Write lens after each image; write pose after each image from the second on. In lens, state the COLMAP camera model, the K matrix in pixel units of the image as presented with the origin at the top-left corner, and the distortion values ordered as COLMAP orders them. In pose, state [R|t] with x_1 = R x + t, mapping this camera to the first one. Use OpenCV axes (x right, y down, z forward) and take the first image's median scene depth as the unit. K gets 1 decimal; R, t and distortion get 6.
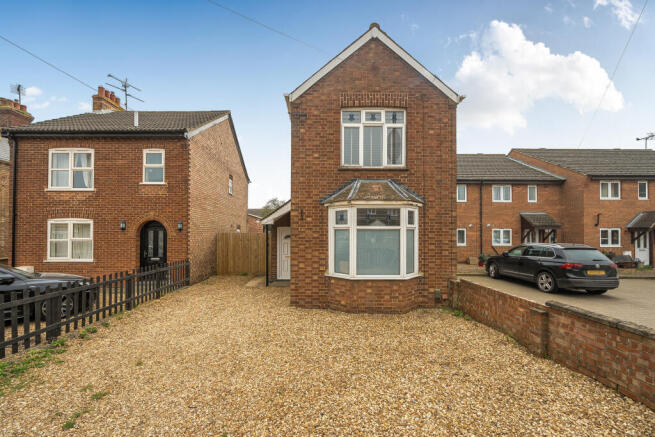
lens RADIAL K [[251.1, 0, 326.4], [0, 251.1, 230.5], [0, 0, 1]] dist [-0.000068, 0.000021]
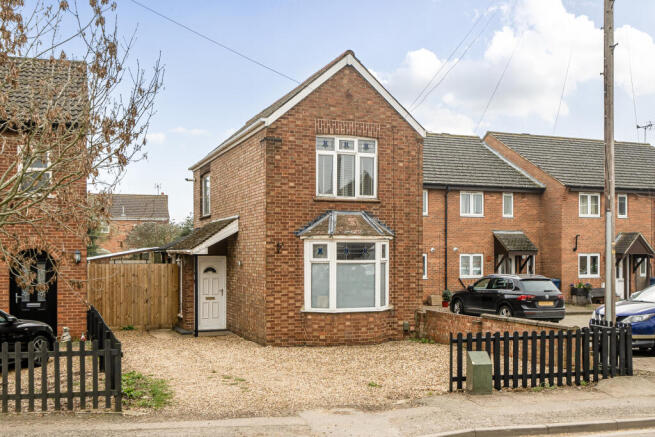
lens RADIAL K [[696.9, 0, 327.5], [0, 696.9, 248.2], [0, 0, 1]] dist [0.049734, 0.000169]
pose [[0.929457, 0.000066, 0.368930, -0.865853], [-0.002856, 0.999971, 0.007018, -0.077578], [-0.368919, -0.007577, 0.929431, -1.455707]]
